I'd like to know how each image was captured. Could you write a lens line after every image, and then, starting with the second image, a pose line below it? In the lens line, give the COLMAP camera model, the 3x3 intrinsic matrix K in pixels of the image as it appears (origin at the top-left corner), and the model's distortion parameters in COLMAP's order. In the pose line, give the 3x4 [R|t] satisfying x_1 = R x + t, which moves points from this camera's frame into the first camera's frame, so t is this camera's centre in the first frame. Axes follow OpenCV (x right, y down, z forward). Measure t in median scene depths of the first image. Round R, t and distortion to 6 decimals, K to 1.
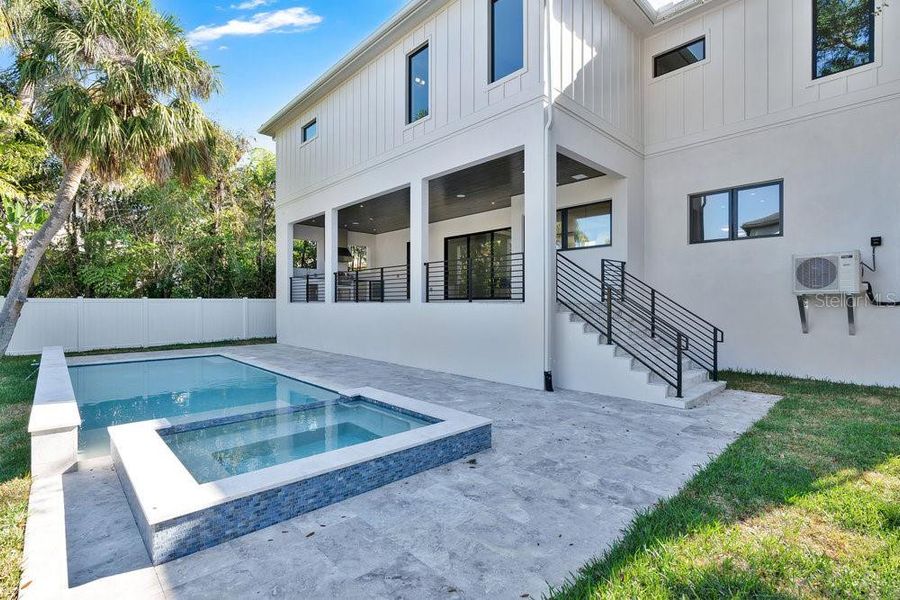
lens RADIAL K [[392.4, 0, 450.0], [0, 392.4, 300.0], [0, 0, 1]] dist [-0.007563, -0.000127]
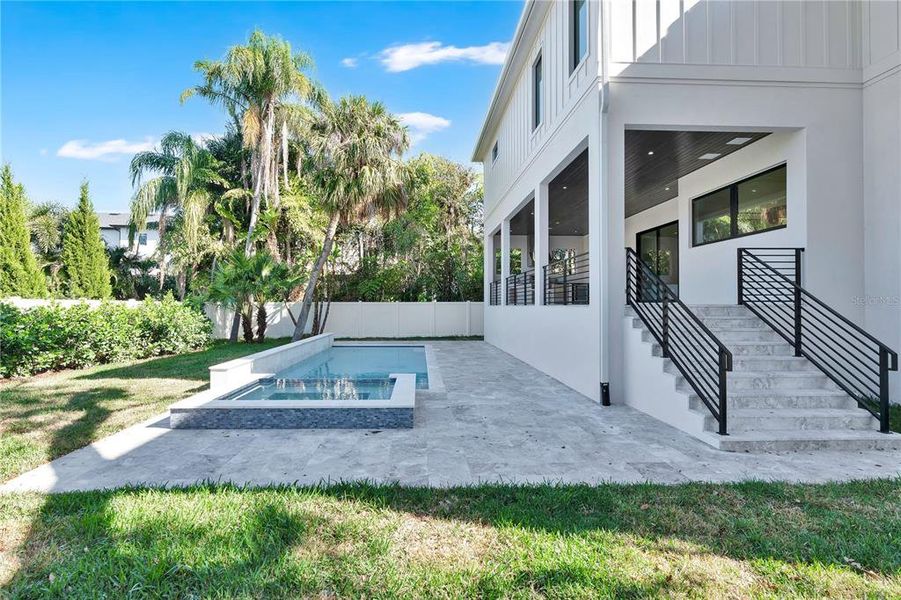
lens RADIAL K [[392.9, 0, 450.5], [0, 392.9, 300.0], [0, 0, 1]] dist [-0.007563, -0.000127]
pose [[0.784818, -0.005934, -0.619698, 0.528759], [0.001925, 0.999973, -0.007137, -0.000714], [0.619723, 0.004408, 0.784808, 0.080864]]
